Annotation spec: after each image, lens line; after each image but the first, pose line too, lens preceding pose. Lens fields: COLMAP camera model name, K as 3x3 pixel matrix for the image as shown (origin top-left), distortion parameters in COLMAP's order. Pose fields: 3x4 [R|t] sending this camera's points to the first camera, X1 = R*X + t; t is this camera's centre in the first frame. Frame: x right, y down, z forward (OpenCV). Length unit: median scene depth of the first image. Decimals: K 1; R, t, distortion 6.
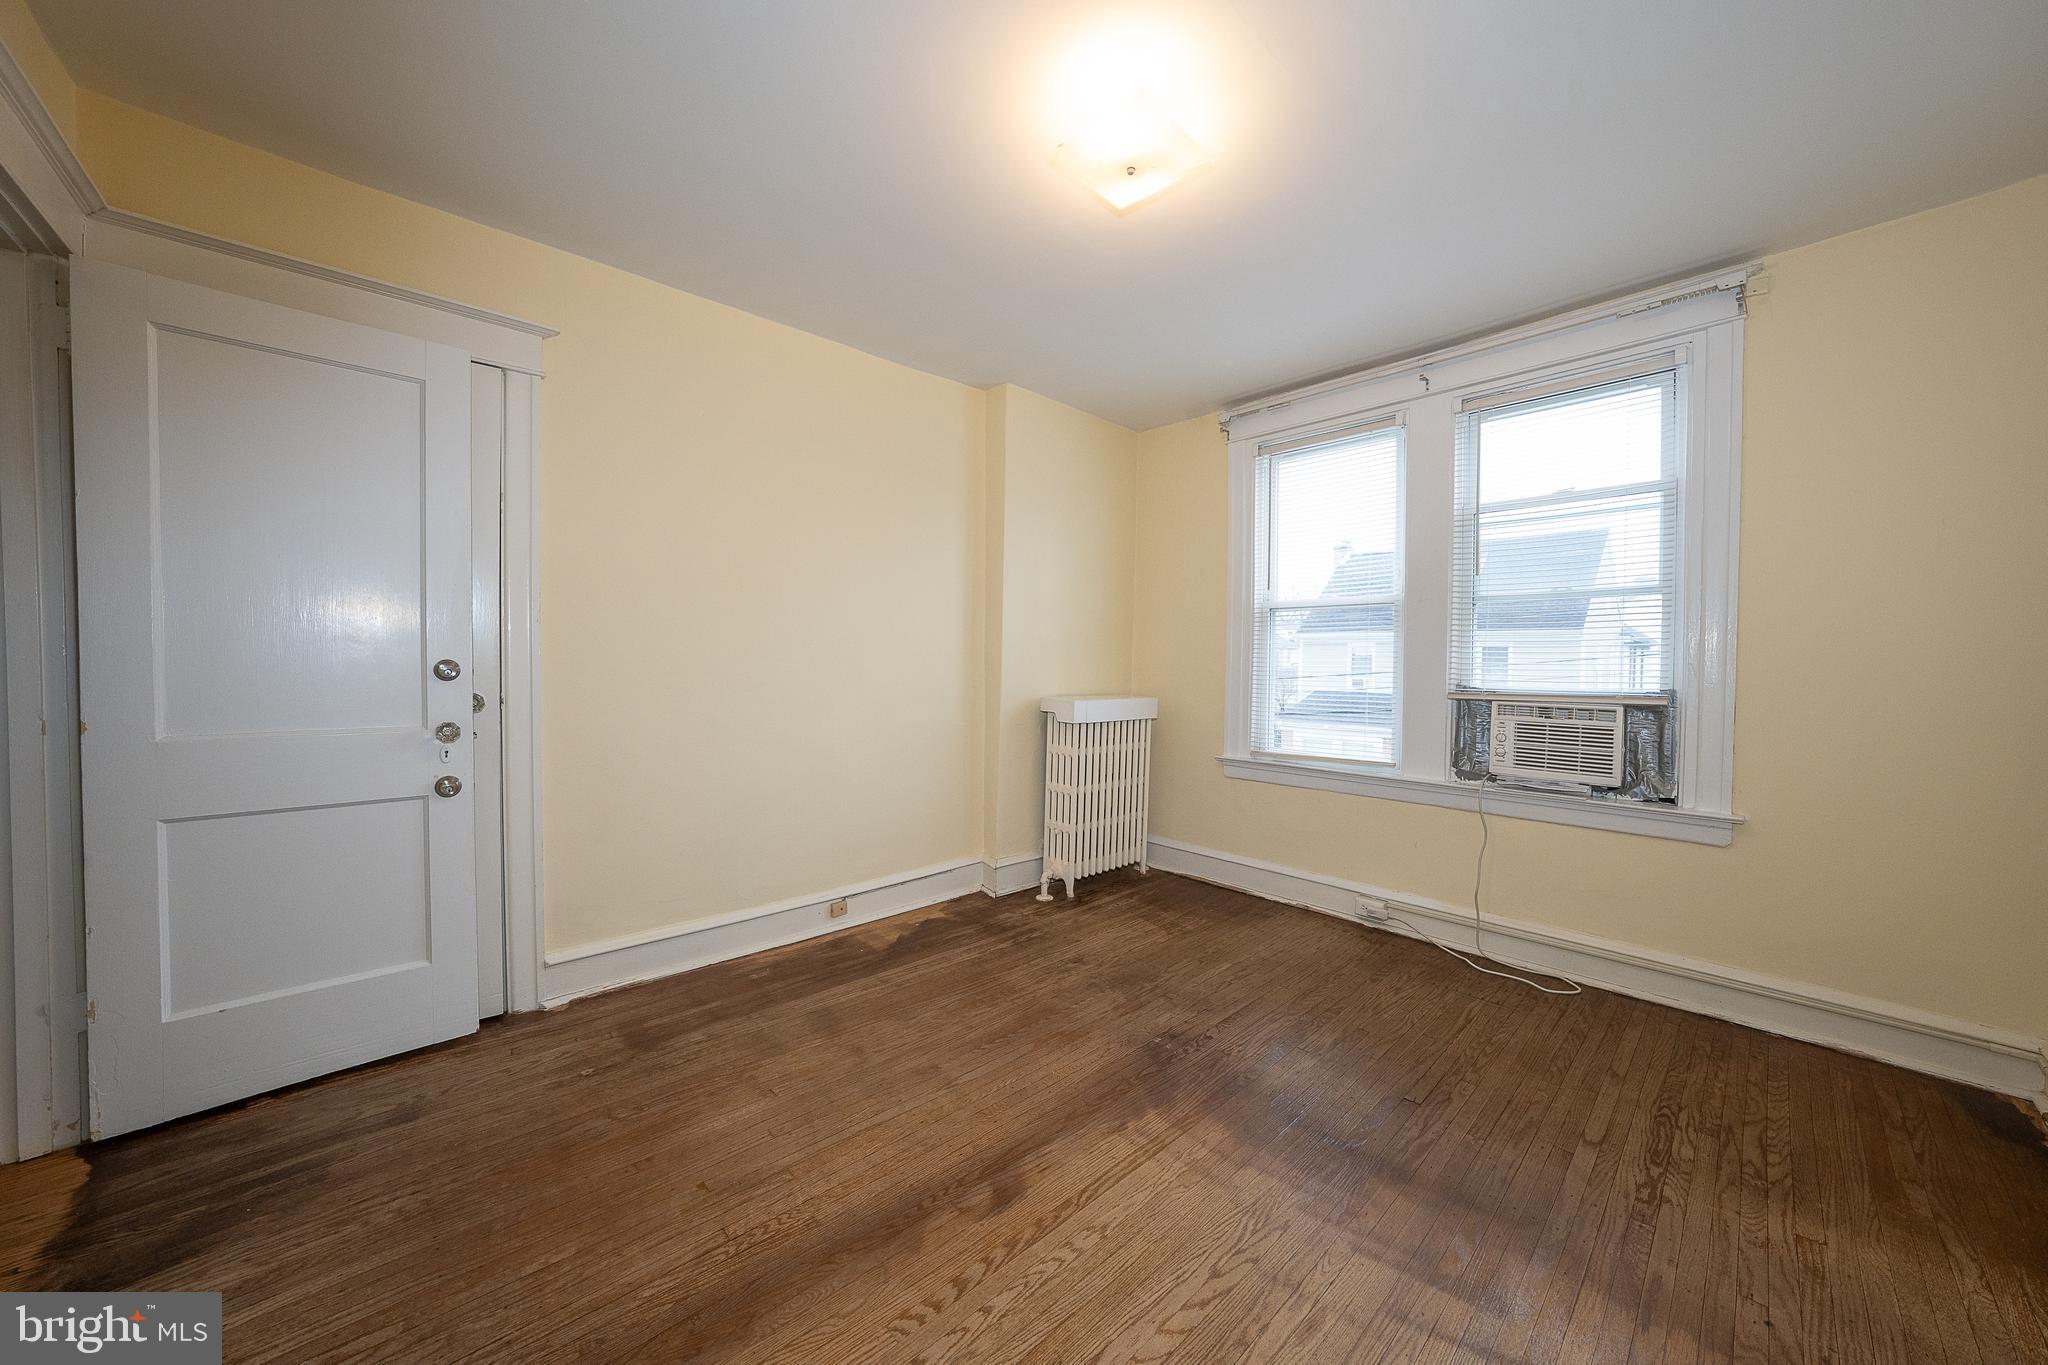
lens RADIAL K [[701.7, 0, 1018.4], [0, 701.7, 674.1], [0, 0, 1]] dist [-0.024924, 0.004418]
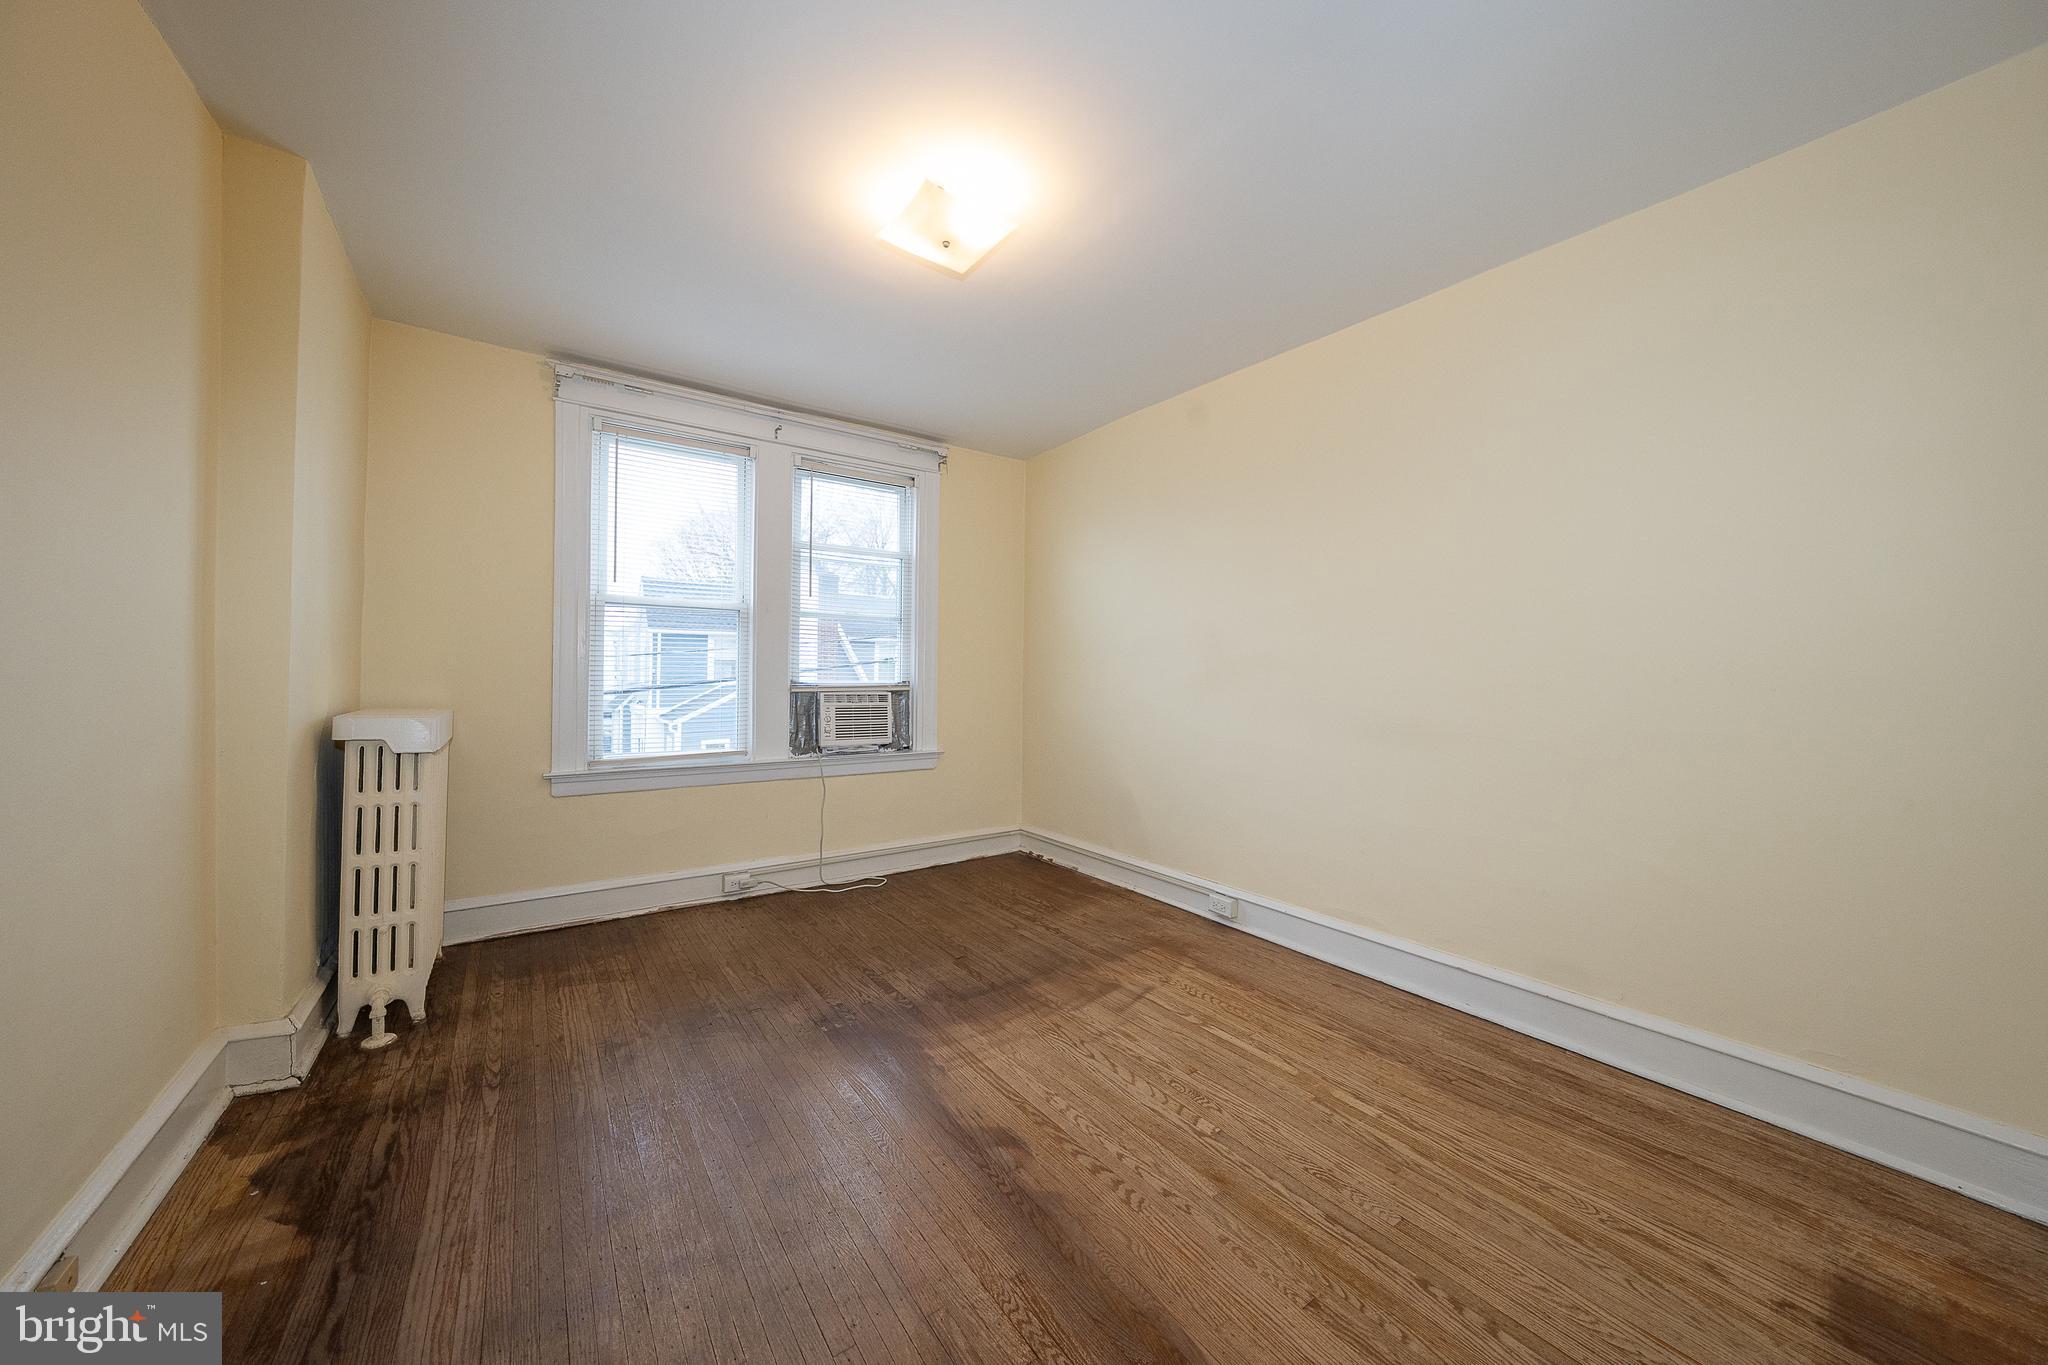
lens RADIAL K [[701.7, 0, 1027.5], [0, 701.7, 675.3], [0, 0, 1]] dist [-0.024924, 0.004418]
pose [[0.120029, -0.012894, 0.992687, -0.616992], [0.004890, 0.999911, 0.012396, -0.009127], [-0.992758, 0.003366, 0.120082, 0.452253]]
